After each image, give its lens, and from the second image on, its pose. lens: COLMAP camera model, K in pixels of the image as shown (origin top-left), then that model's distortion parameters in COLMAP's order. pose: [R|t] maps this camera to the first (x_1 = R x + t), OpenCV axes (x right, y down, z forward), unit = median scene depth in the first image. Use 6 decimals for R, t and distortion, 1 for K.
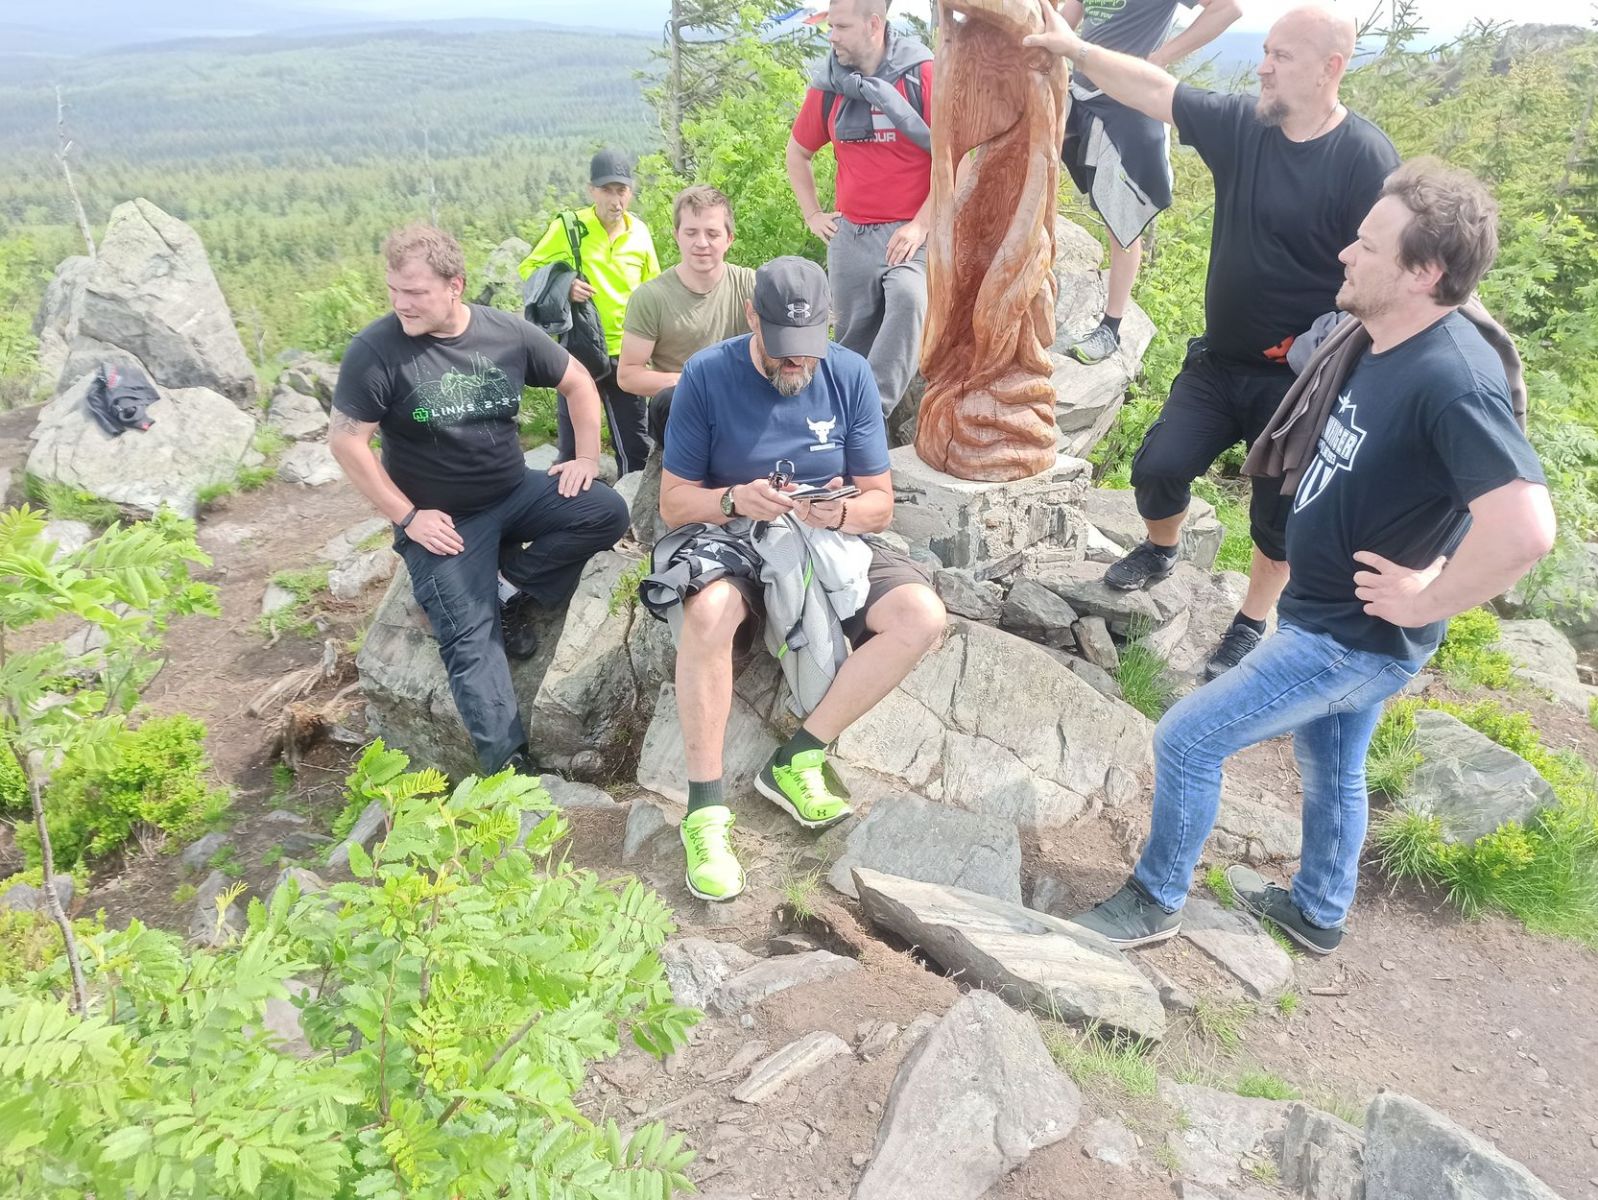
lens RADIAL K [[1148.5, 0, 799.2], [0, 1148.5, 586.6], [0, 0, 1]] dist [0.053376, -0.036608]
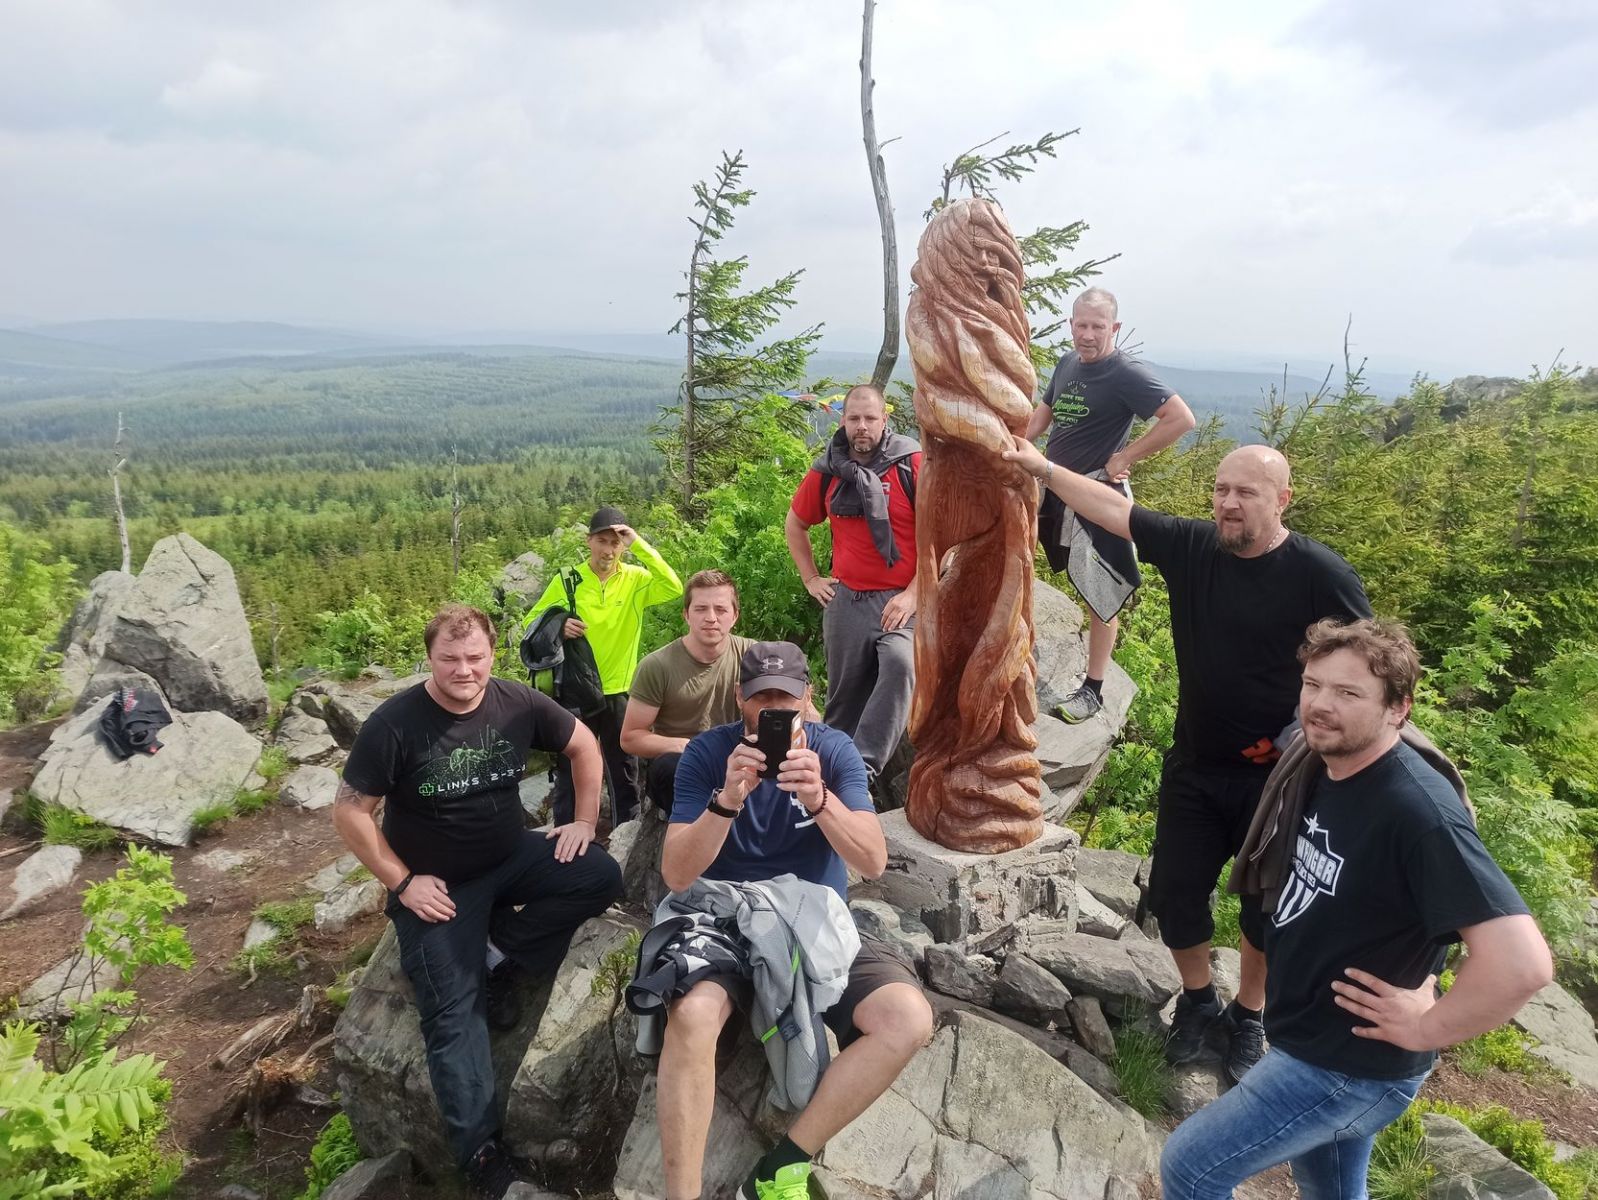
lens RADIAL K [[1148.5, 0, 798.8], [0, 1148.5, 597.4], [0, 0, 1]] dist [0.053376, -0.036608]
pose [[0.999838, 0.017878, -0.002154, 0.004689], [-0.017870, 0.970351, -0.241039, -0.059278], [-0.002219, 0.241039, 0.970513, -0.040261]]
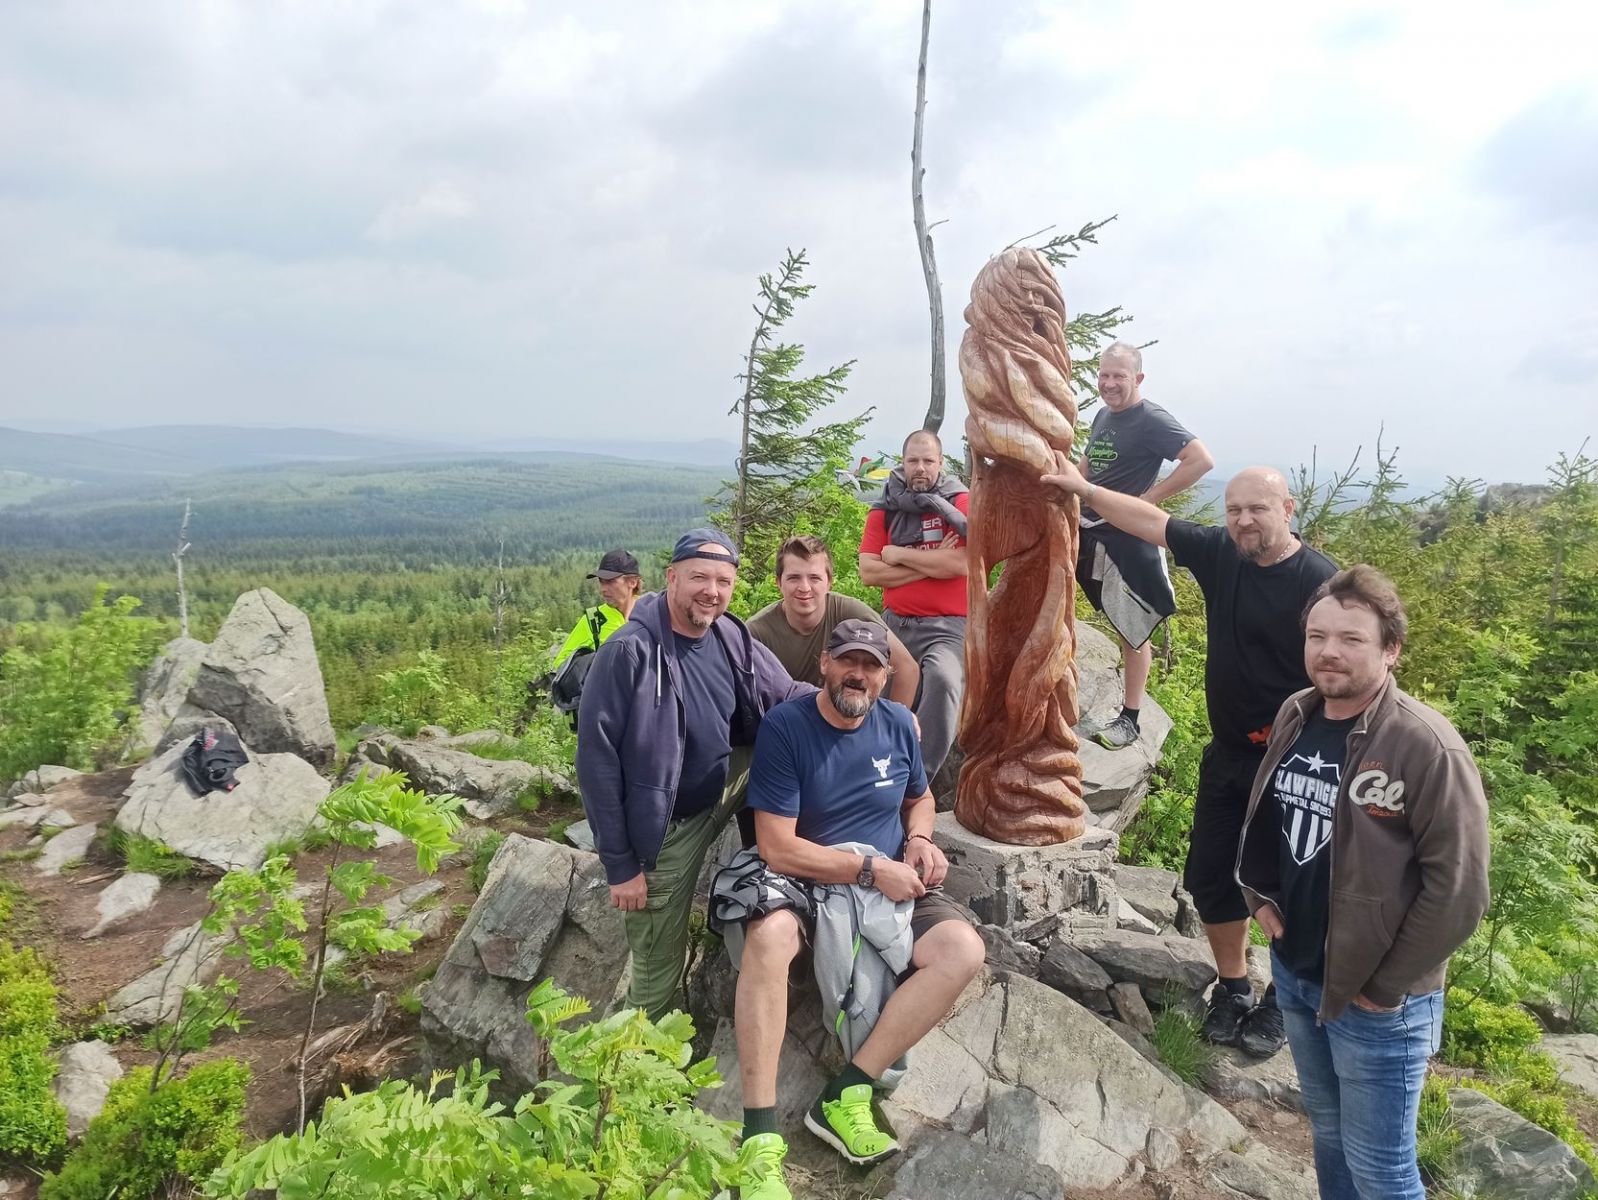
lens RADIAL K [[1148.5, 0, 797.4], [0, 1148.5, 611.5], [0, 0, 1]] dist [0.053376, -0.036608]
pose [[0.998976, 0.031486, -0.032476, -0.019175], [-0.040158, 0.947772, -0.316410, 0.050085], [0.020817, 0.317390, 0.948066, -0.102884]]
